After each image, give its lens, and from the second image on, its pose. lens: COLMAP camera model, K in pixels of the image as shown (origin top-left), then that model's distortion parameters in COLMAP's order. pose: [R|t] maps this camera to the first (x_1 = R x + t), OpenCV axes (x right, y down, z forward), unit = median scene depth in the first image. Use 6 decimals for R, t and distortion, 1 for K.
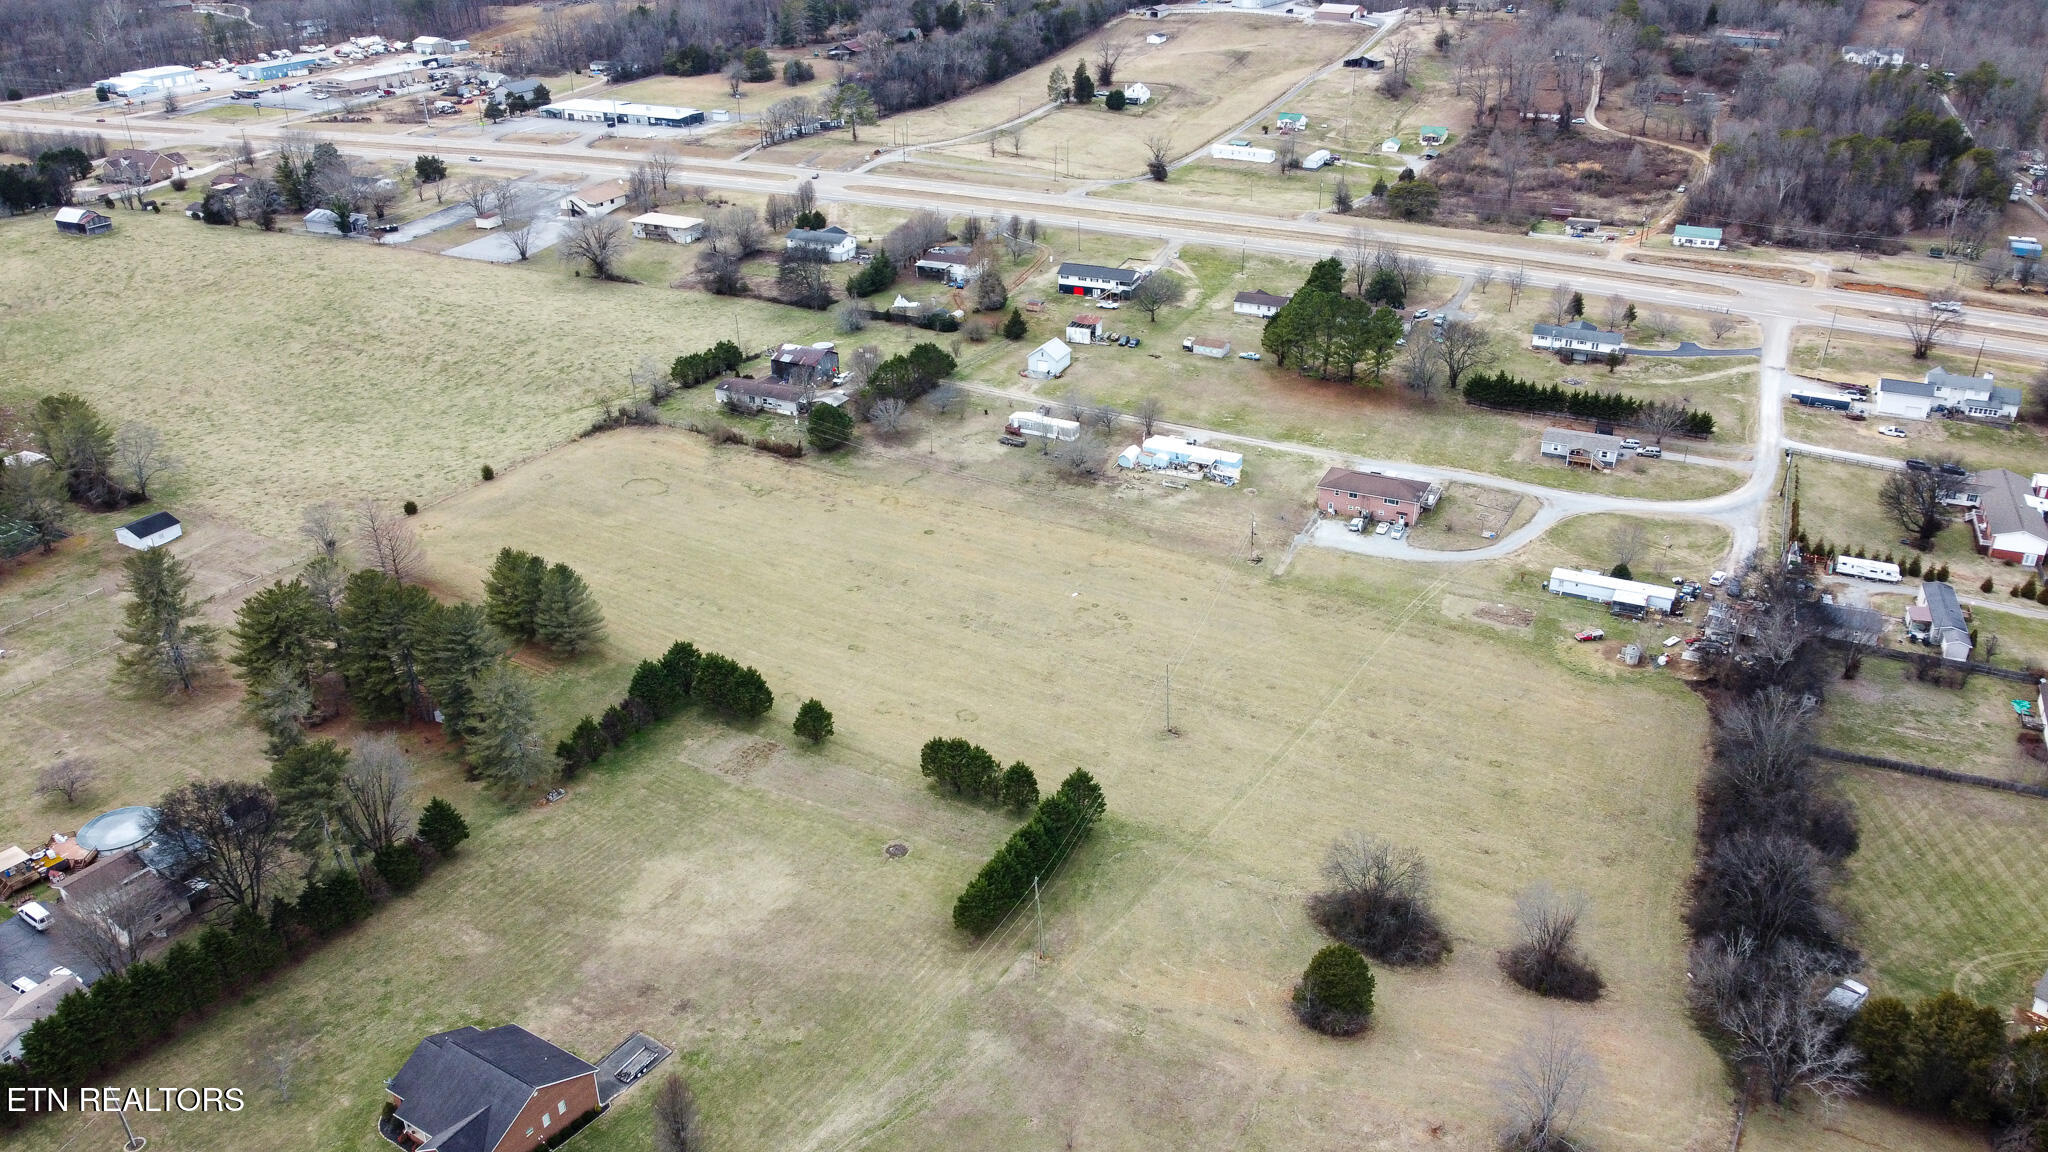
lens RADIAL K [[1554.9, 0, 1030.4], [0, 1554.9, 586.1], [0, 0, 1]] dist [0.000155, -0.004176]
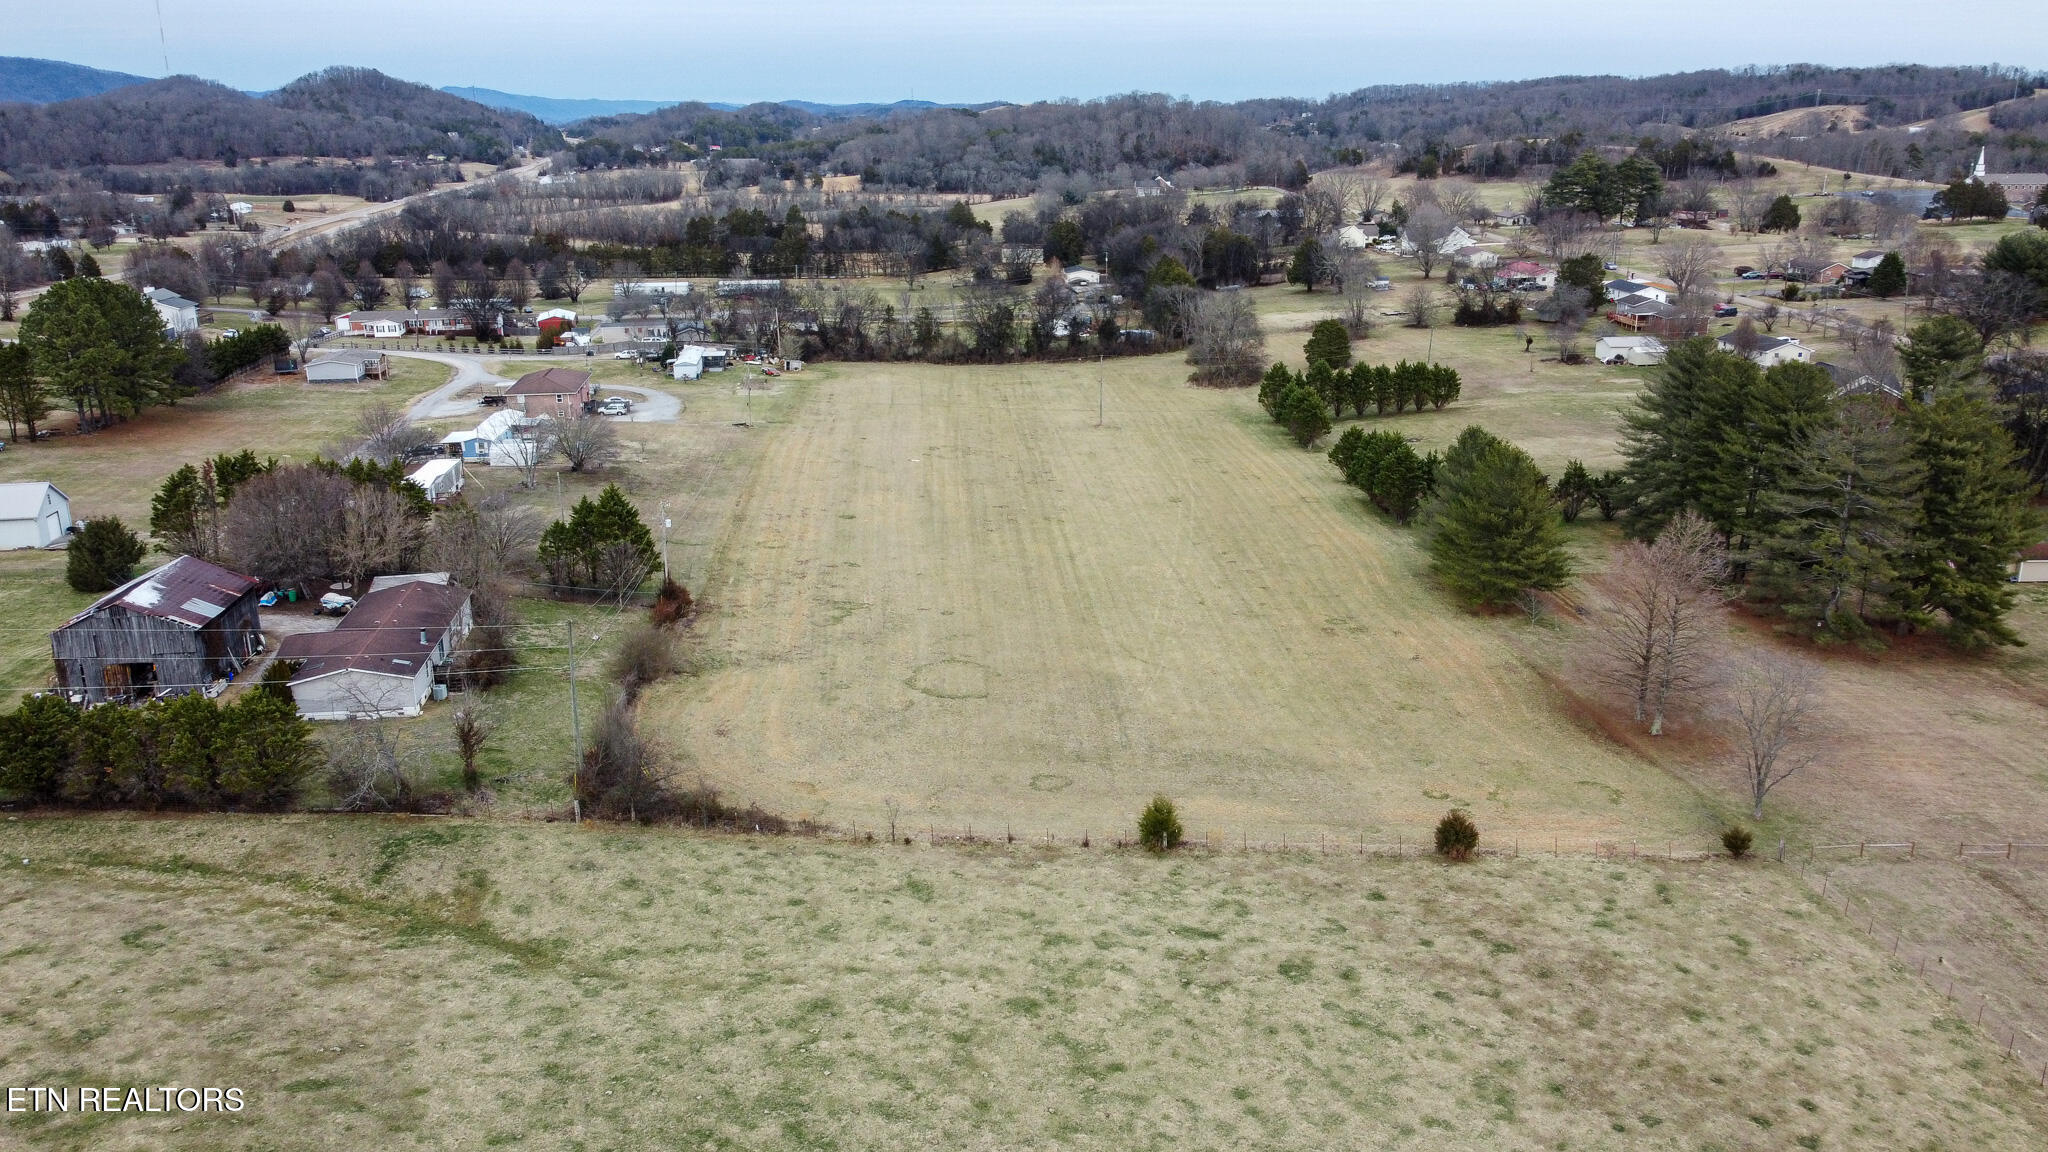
lens RADIAL K [[1554.9, 0, 1028.1], [0, 1554.9, 583.0], [0, 0, 1]] dist [0.000155, -0.004176]
pose [[-0.554255, -0.224806, 0.801414, -0.555290], [0.387422, 0.782500, 0.487440, -0.263131], [-0.736685, 0.580652, -0.346610, 1.069142]]
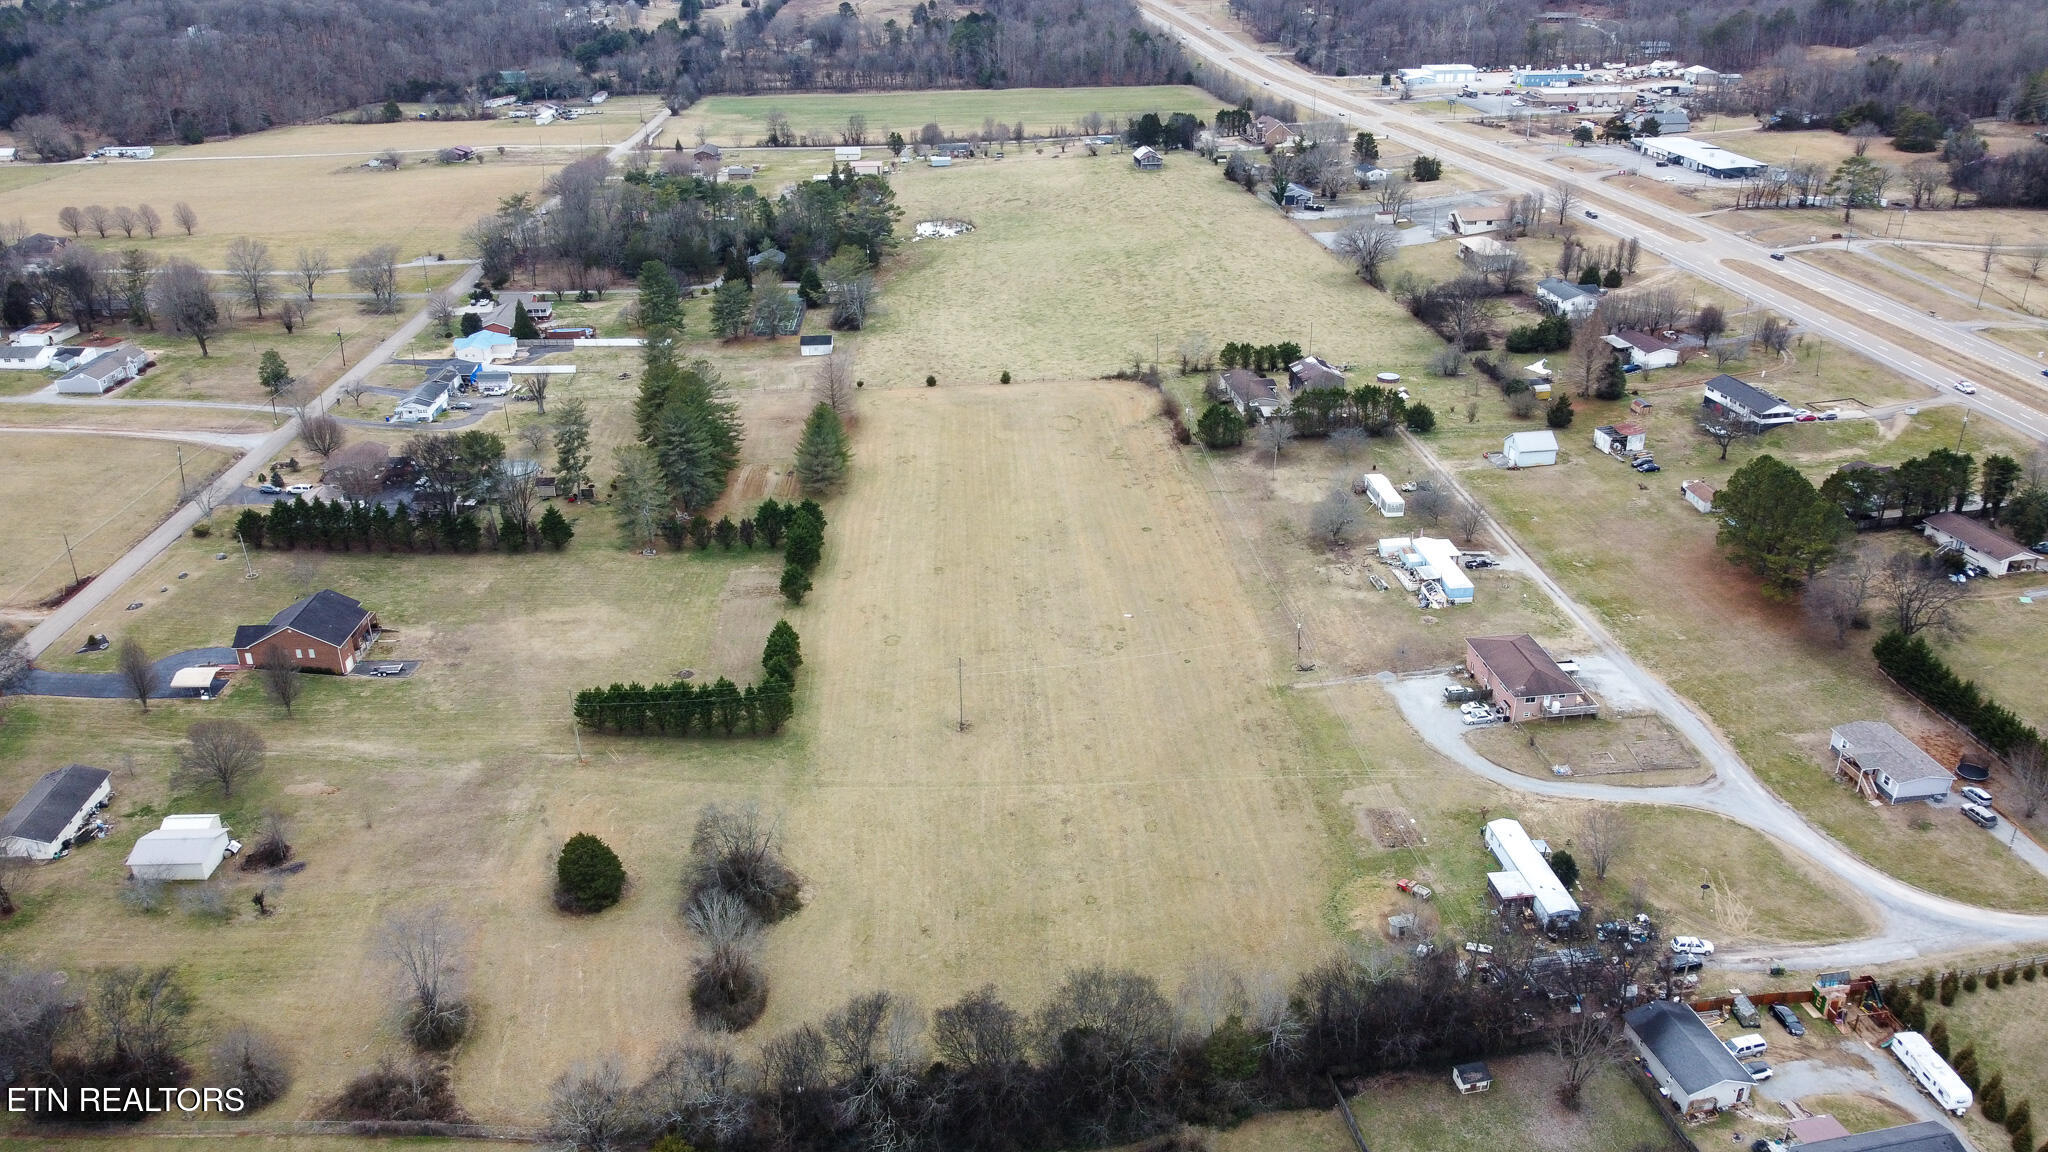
lens RADIAL K [[1554.9, 0, 1029.6], [0, 1554.9, 579.1], [0, 0, 1]] dist [0.000155, -0.004176]
pose [[0.546681, 0.358978, -0.756489, 0.624298], [-0.374820, 0.912784, 0.162279, -0.129945], [0.748766, 0.194832, 0.633554, 0.263885]]
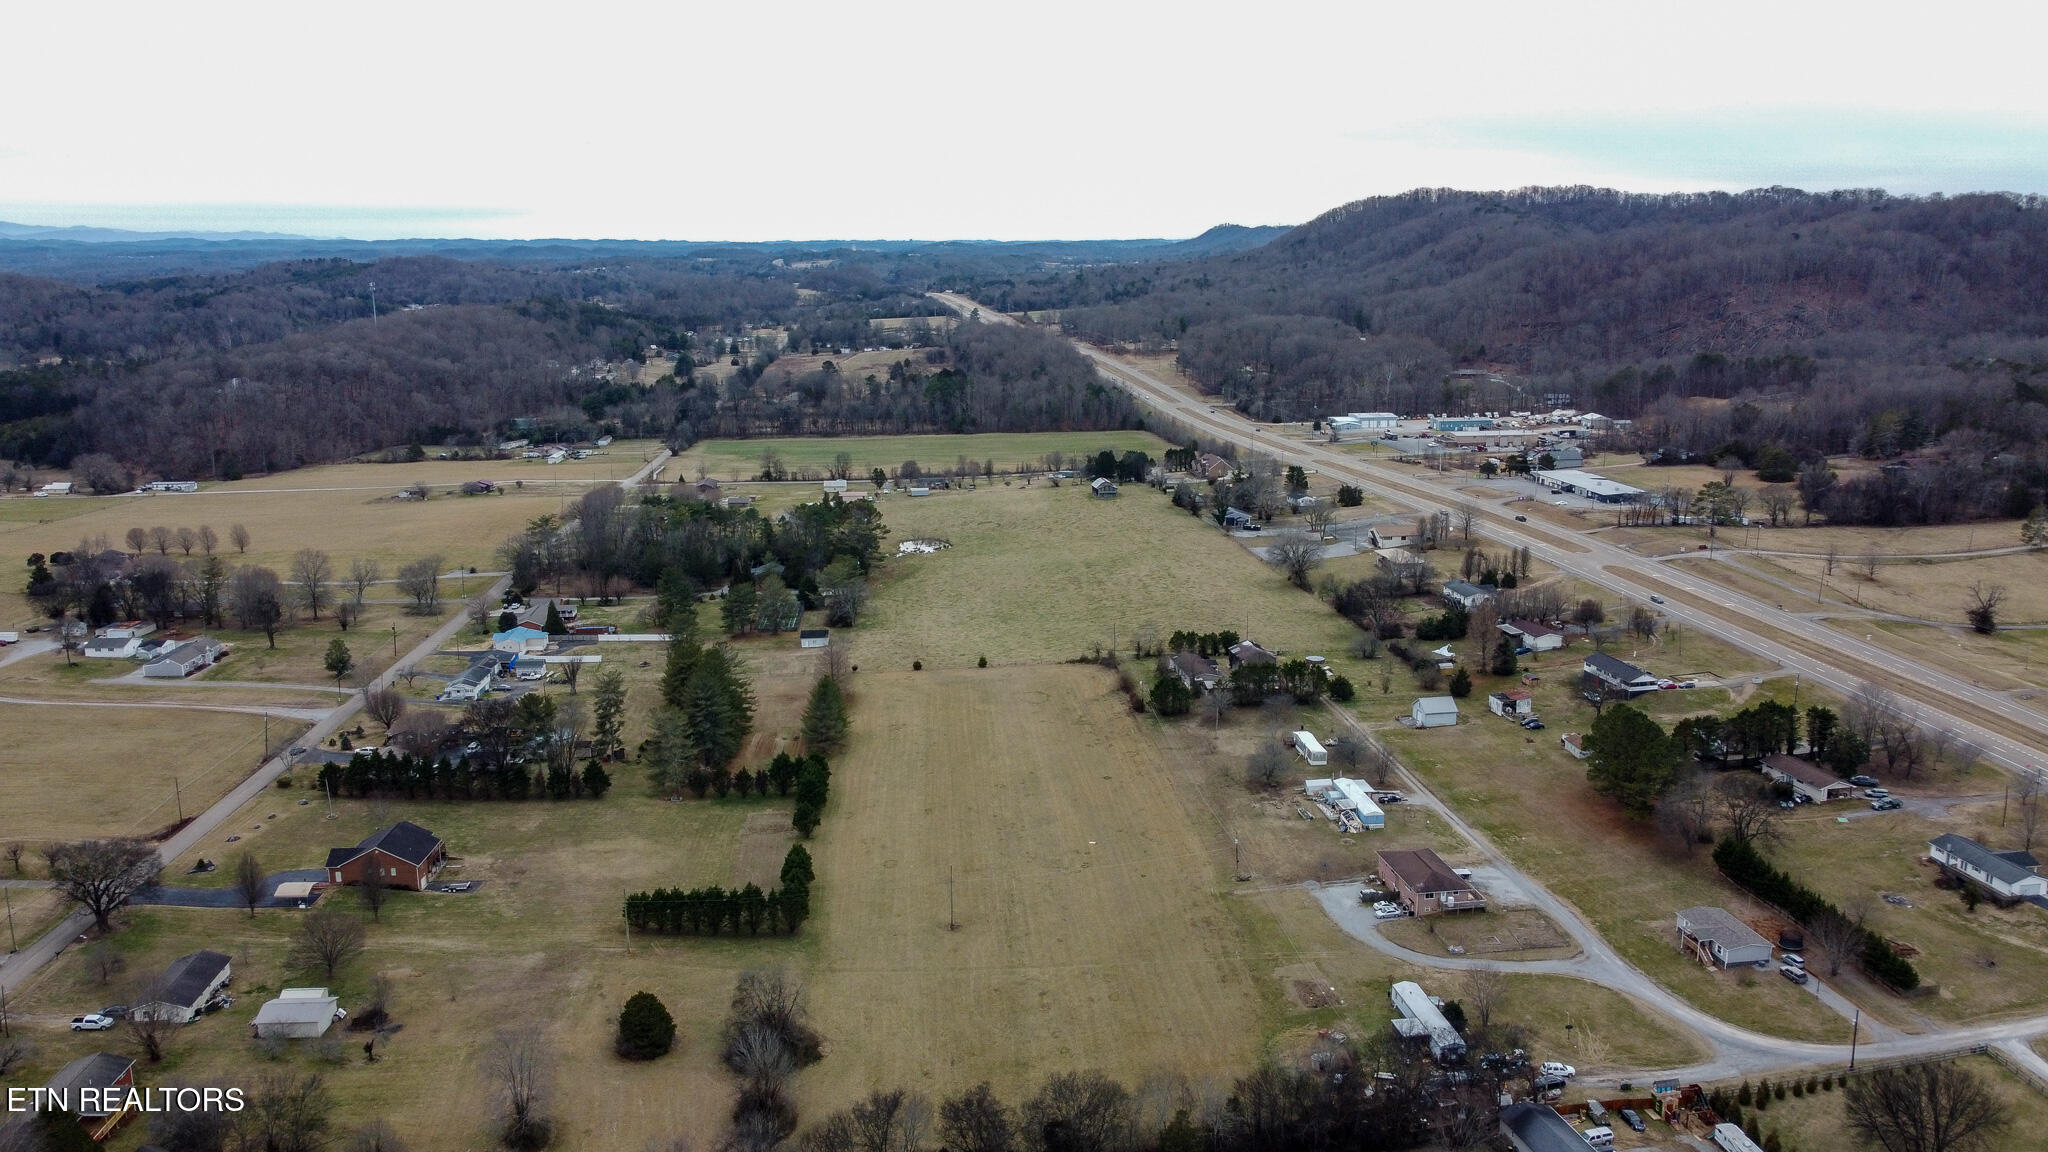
lens RADIAL K [[1554.9, 0, 1029.5], [0, 1554.9, 574.3], [0, 0, 1]] dist [0.000155, -0.004176]
pose [[0.566375, 0.182533, -0.803680, 0.760486], [-0.372219, 0.926696, -0.051840, -0.086938], [0.735305, 0.328505, 0.592799, 0.172981]]
